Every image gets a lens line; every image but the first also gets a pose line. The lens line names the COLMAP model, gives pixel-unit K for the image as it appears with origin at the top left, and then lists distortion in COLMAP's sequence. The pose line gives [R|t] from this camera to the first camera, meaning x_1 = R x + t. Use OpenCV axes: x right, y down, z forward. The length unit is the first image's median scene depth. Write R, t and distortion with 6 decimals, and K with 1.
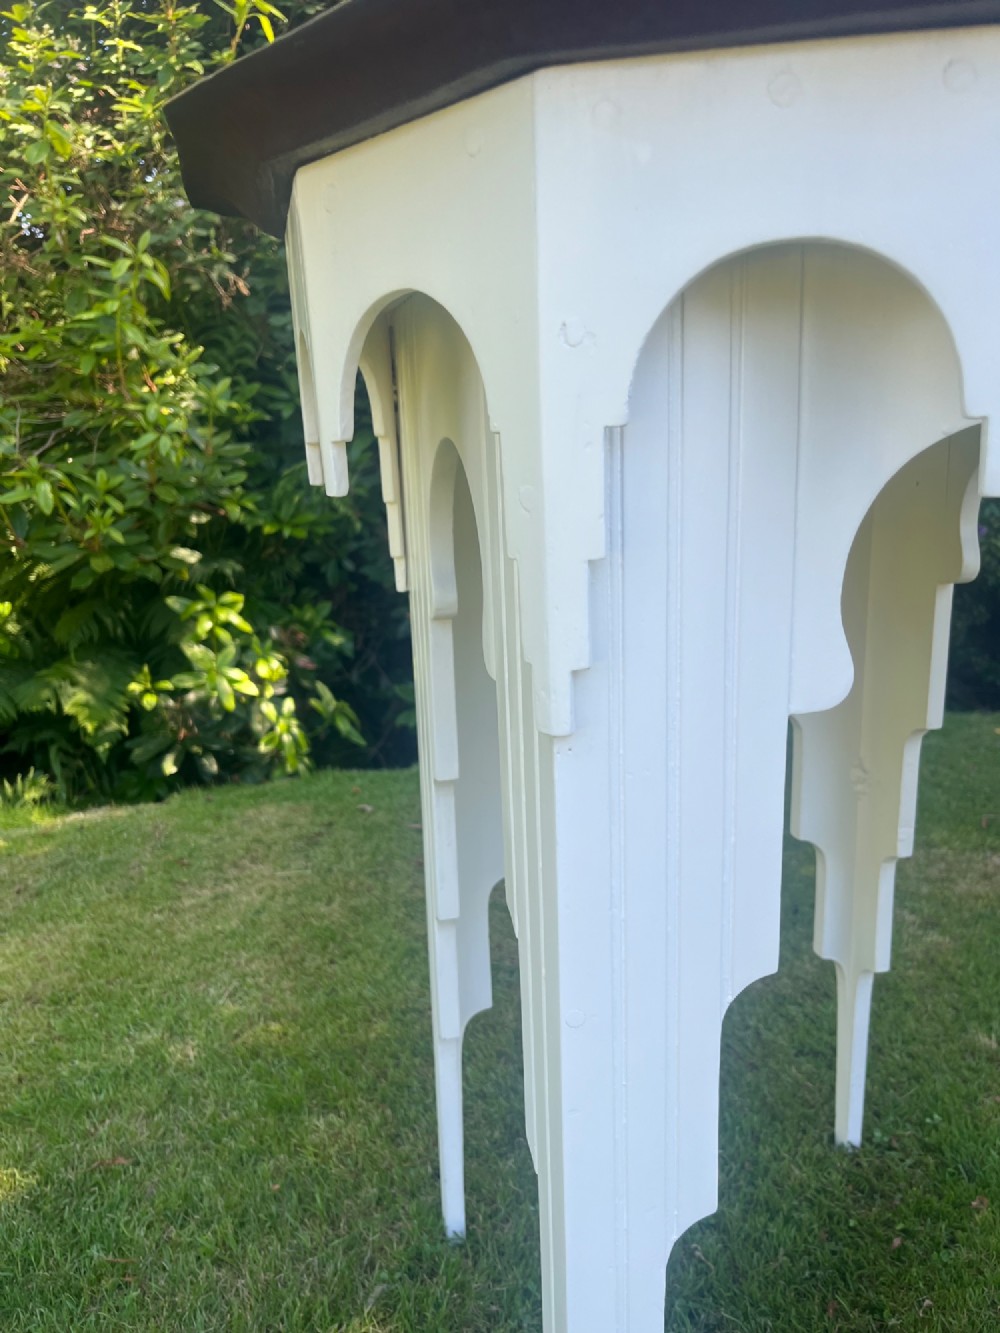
lens RADIAL K [[1025.7, 0, 510.4], [0, 1025.7, 674.8], [0, 0, 1]] dist [0.066027, -0.094858]
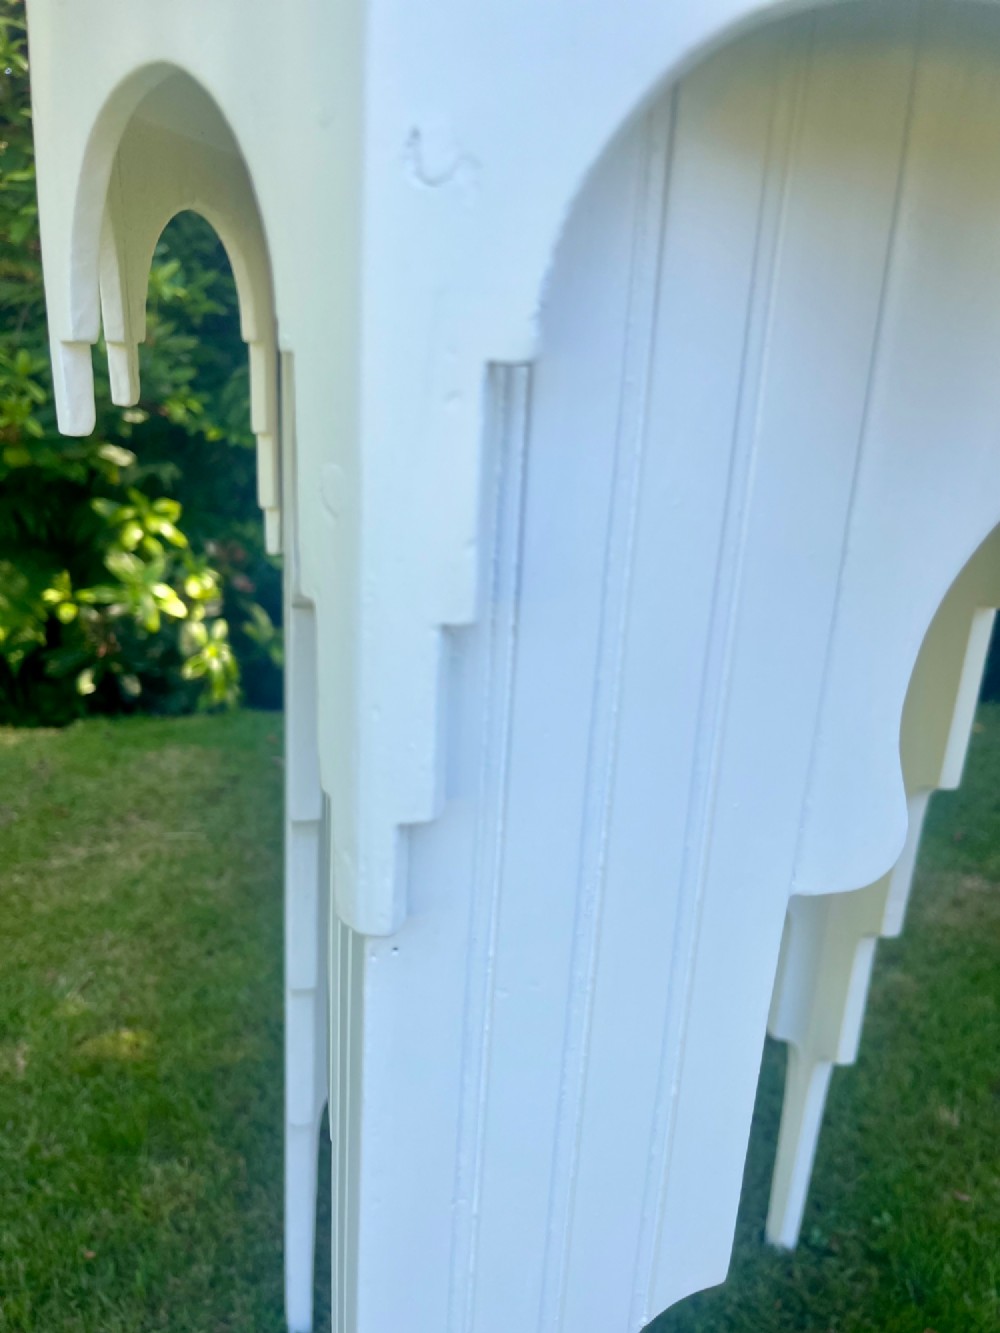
lens RADIAL K [[1025.7, 0, 507.0], [0, 1025.7, 666.0], [0, 0, 1]] dist [0.066027, -0.094858]
pose [[0.996082, 0.081507, 0.034298, 0.021813], [-0.083545, 0.994517, 0.062897, -0.029737], [-0.028984, -0.065516, 0.997430, 0.115694]]
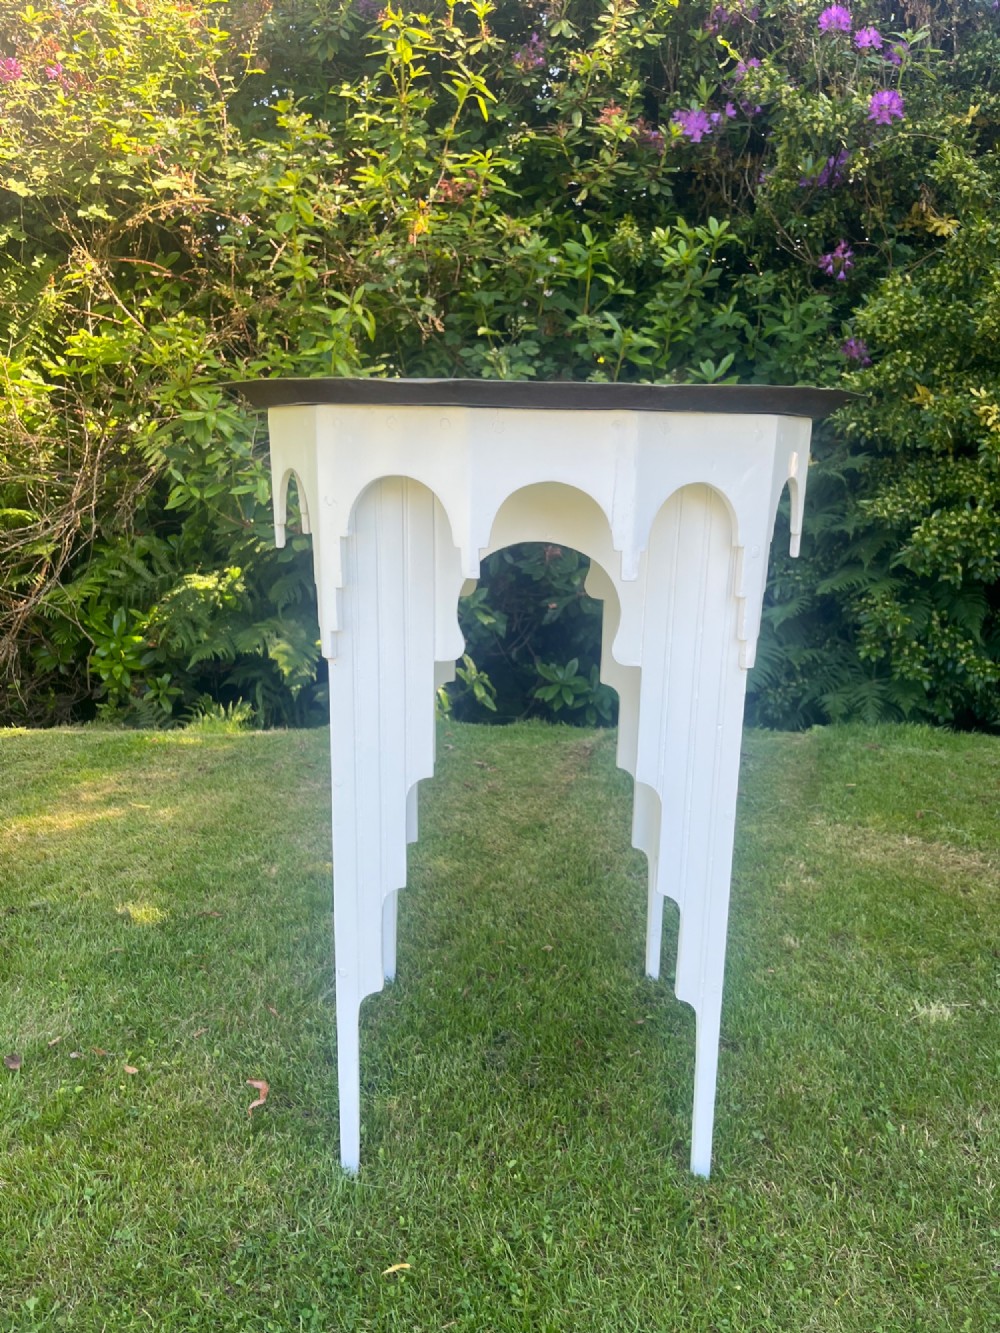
lens RADIAL K [[1024.6, 0, 512.0], [0, 1024.6, 675.8], [0, 0, 1]] dist [0.057202, -0.075799]
pose [[0.970942, 0.104783, -0.215158, 0.238281], [-0.102255, 0.994495, 0.022879, -0.000991], [0.216371, -0.000213, 0.976311, -0.306699]]
